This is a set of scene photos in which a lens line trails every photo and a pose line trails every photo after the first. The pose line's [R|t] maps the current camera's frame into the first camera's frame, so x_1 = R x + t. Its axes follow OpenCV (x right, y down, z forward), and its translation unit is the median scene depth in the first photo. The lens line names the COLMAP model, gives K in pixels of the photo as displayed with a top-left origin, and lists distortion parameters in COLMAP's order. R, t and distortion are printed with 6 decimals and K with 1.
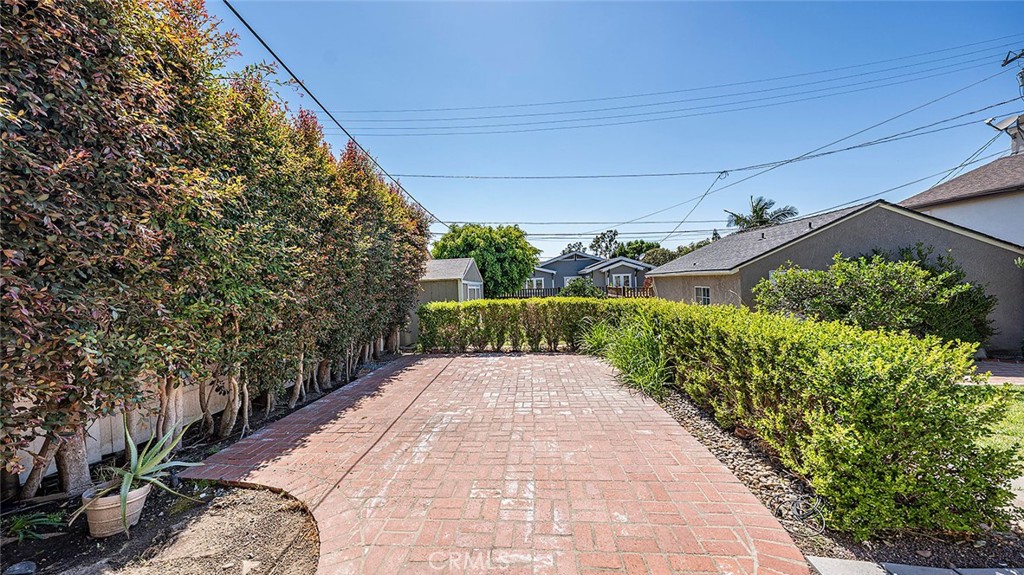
lens RADIAL K [[362.2, 0, 507.0], [0, 362.2, 287.4], [0, 0, 1]] dist [-0.002894, 0.000378]
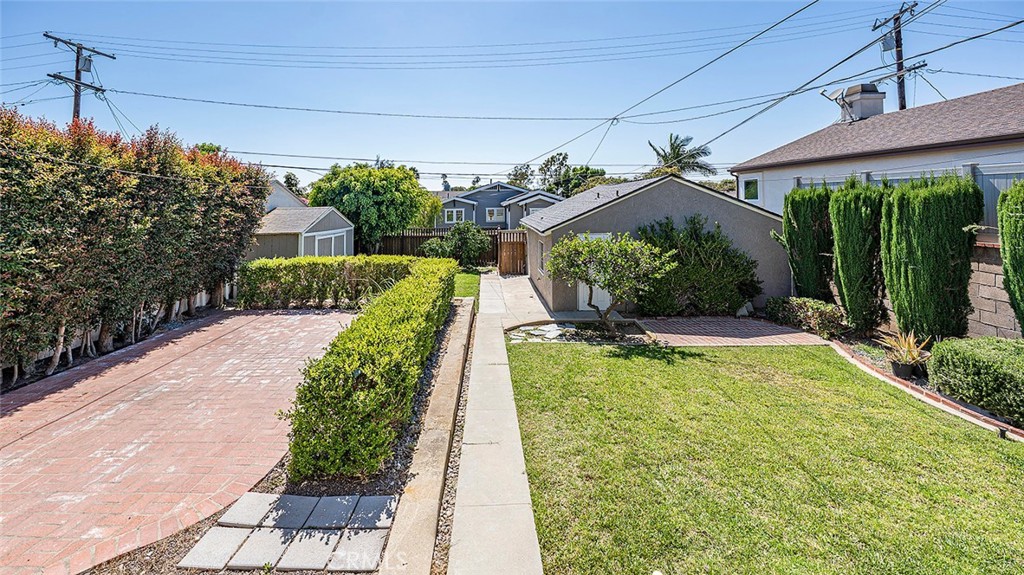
lens RADIAL K [[385.7, 0, 482.7], [0, 385.7, 205.1], [0, 0, 1]] dist [-0.003207, 0.000218]
pose [[0.996311, 0.025805, 0.081839, 0.302592], [-0.024672, 0.999586, -0.014817, -0.100800], [-0.082188, 0.012743, 0.996535, -0.153237]]
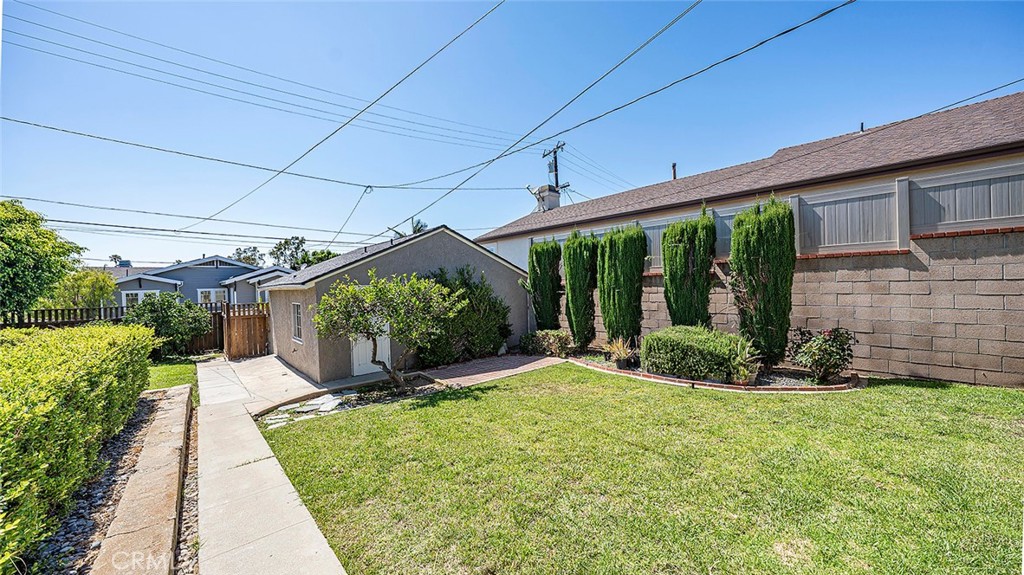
lens RADIAL K [[362.2, 0, 505.4], [0, 362.2, 297.8], [0, 0, 1]] dist [-0.002894, 0.000378]
pose [[0.696581, -0.011643, 0.717384, 0.302445], [0.014832, 0.999888, 0.001826, -0.009218], [-0.717325, 0.009368, 0.696676, 0.046495]]
